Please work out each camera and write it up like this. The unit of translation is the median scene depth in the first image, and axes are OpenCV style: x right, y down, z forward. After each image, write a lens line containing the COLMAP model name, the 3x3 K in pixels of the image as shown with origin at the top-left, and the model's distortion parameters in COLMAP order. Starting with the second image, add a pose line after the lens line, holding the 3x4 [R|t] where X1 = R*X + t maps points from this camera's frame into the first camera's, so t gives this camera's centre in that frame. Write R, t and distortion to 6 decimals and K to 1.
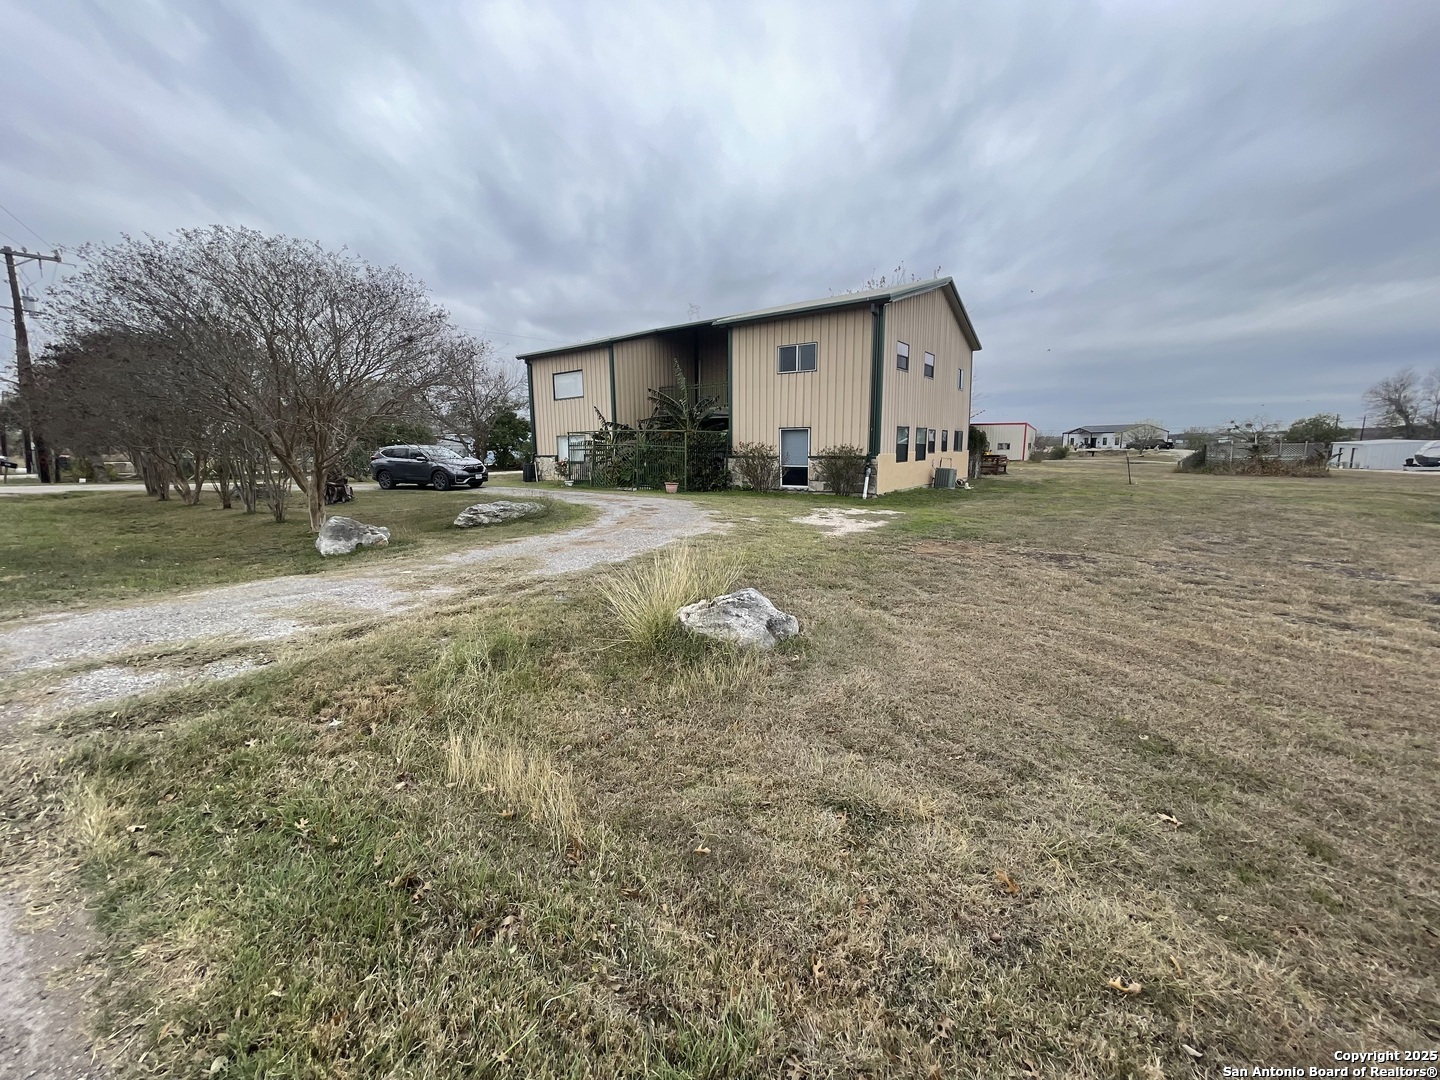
lens RADIAL K [[581.4, 0, 720.0], [0, 581.4, 540.0], [0, 0, 1]] dist [0.000791, -0.000011]
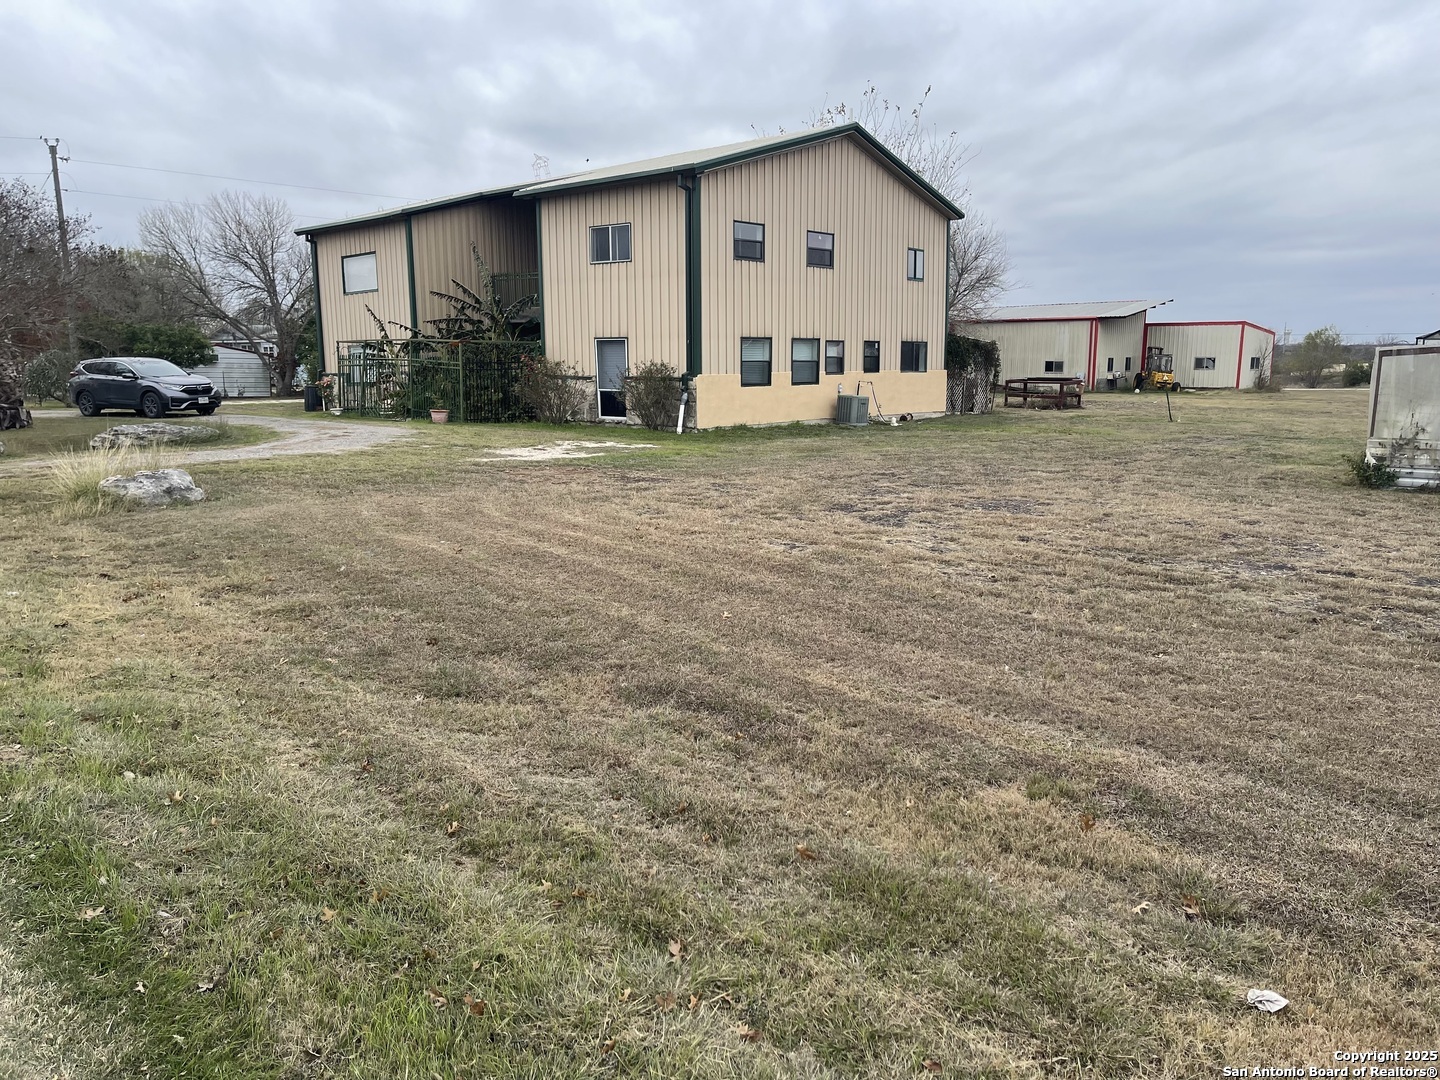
lens RADIAL K [[1094.9, 0, 720.0], [0, 1094.9, 540.0], [0, 0, 1]] dist [0.075248, -0.096452]
pose [[0.994720, 0.020346, -0.100590, 0.404783], [-0.020247, 0.999793, 0.002005, 0.056267], [0.100610, 0.000042, 0.994926, -0.364771]]
